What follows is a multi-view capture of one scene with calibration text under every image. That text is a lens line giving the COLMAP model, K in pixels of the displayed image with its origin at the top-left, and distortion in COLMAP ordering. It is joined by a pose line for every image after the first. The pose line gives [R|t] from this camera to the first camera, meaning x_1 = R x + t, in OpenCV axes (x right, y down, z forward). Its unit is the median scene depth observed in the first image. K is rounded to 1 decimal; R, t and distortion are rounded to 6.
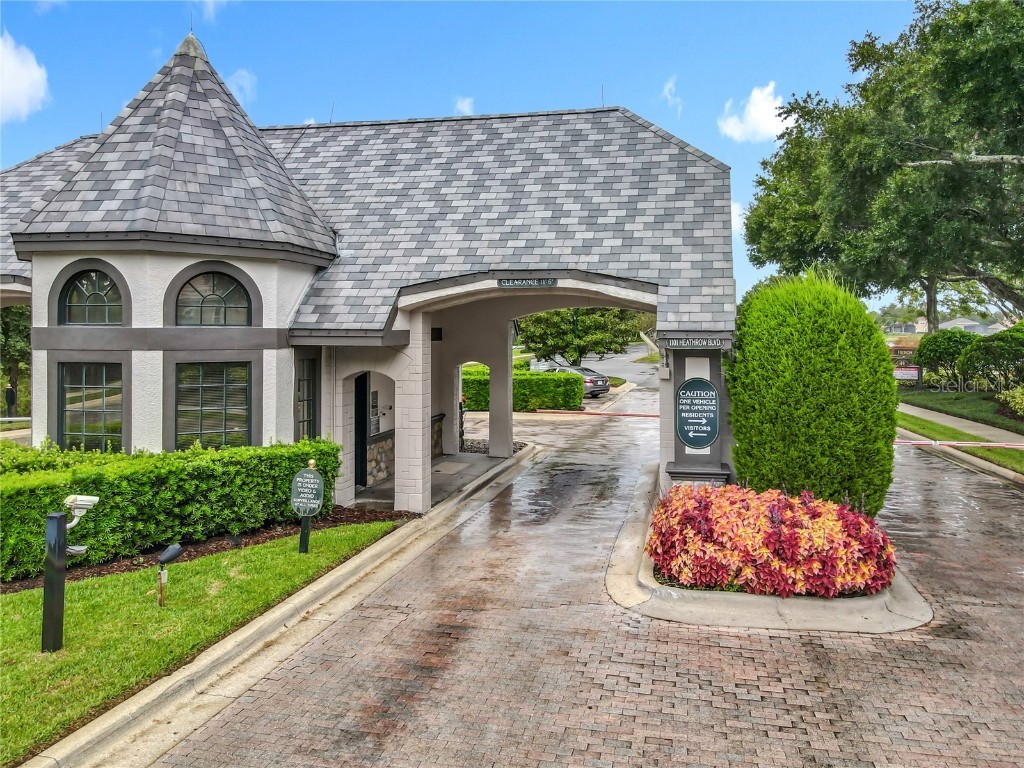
lens RADIAL K [[741.8, 0, 555.8], [0, 741.8, 335.3], [0, 0, 1]] dist [0.002565, 0.005192]
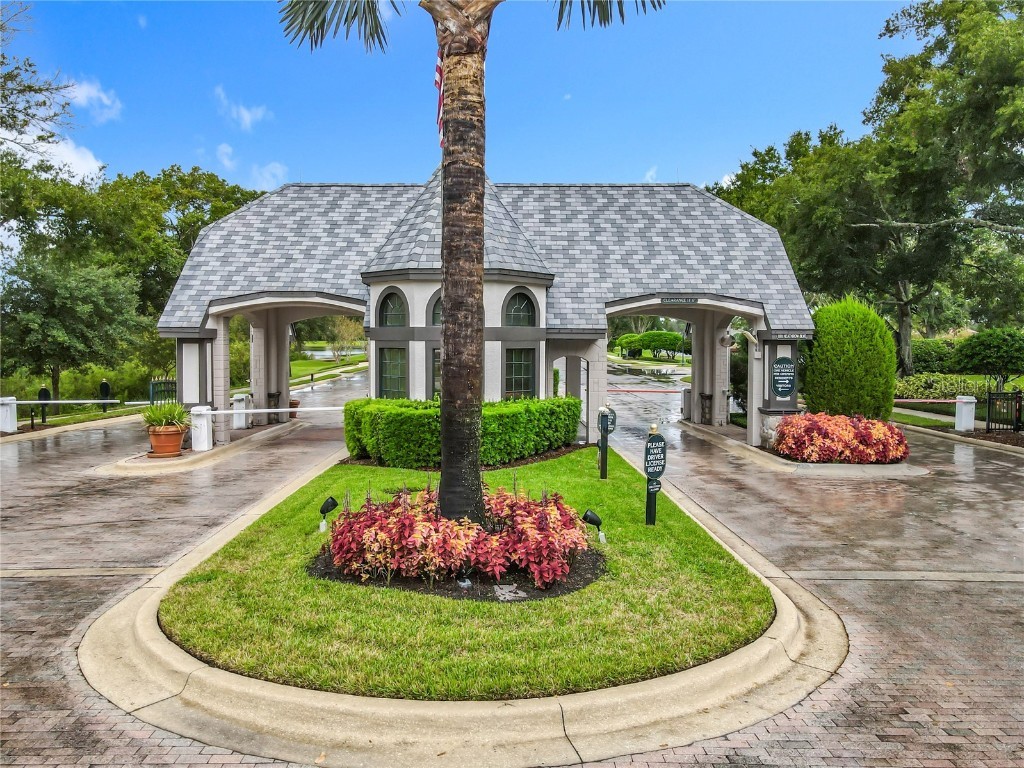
lens RADIAL K [[741.8, 0, 497.7], [0, 741.8, 367.9], [0, 0, 1]] dist [0.002565, 0.005192]
pose [[0.982005, -0.007921, 0.188688, -0.756080], [0.001149, 0.999352, 0.035968, 0.018777], [-0.188850, -0.035103, 0.981378, -0.551641]]
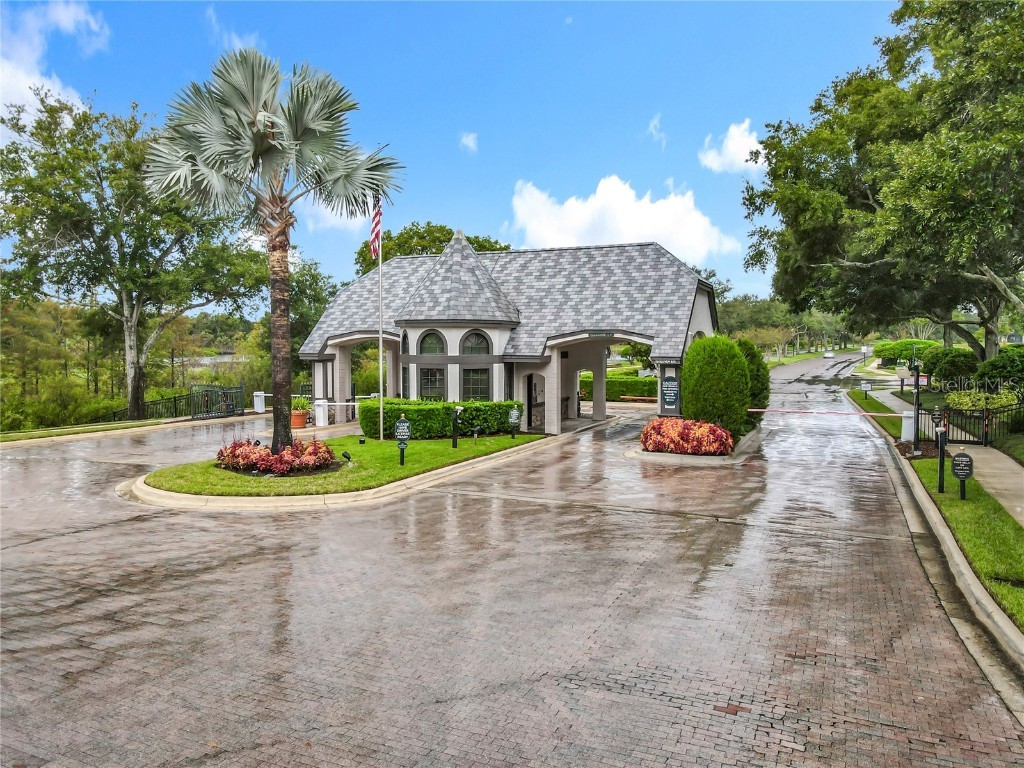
lens RADIAL K [[741.8, 0, 536.7], [0, 741.8, 392.7], [0, 0, 1]] dist [0.002565, 0.005192]
pose [[0.977975, 0.012096, -0.208371, 0.254123], [0.001463, 0.997898, 0.064793, -0.042572], [0.208717, -0.063671, 0.975901, -1.337436]]
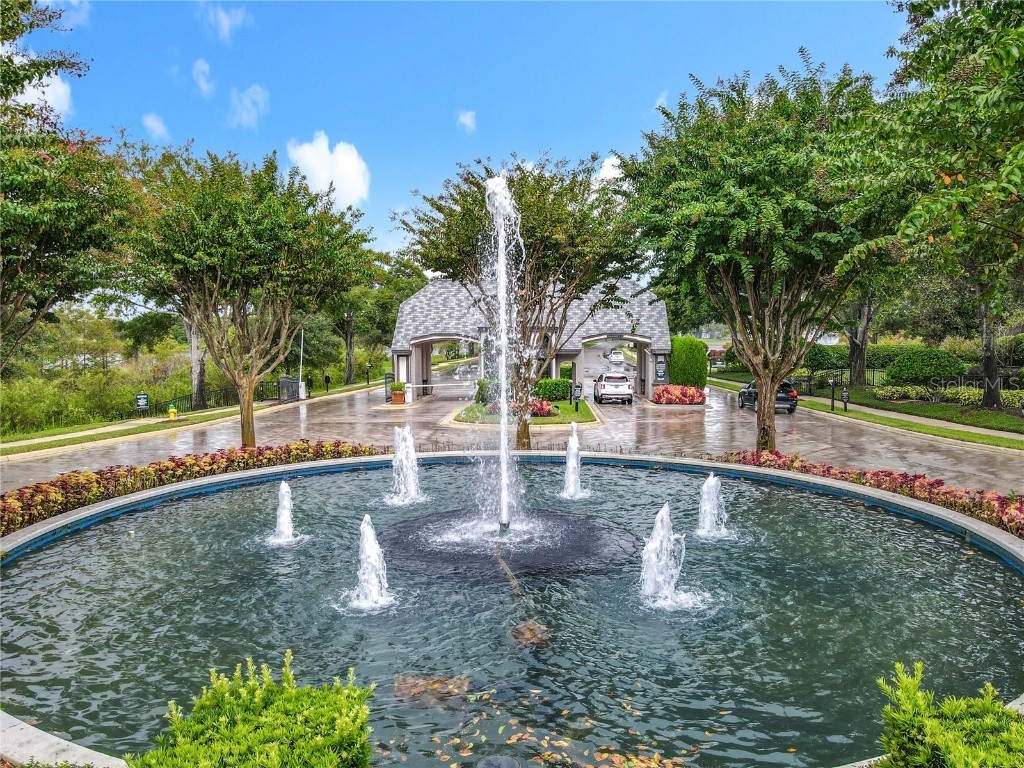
lens RADIAL K [[741.8, 0, 522.0], [0, 741.8, 389.0], [0, 0, 1]] dist [0.002565, 0.005192]
pose [[0.988467, -0.018591, 0.150293, -1.082578], [0.009013, 0.997899, 0.064163, -0.050634], [-0.151170, -0.062068, 0.986557, -2.665214]]
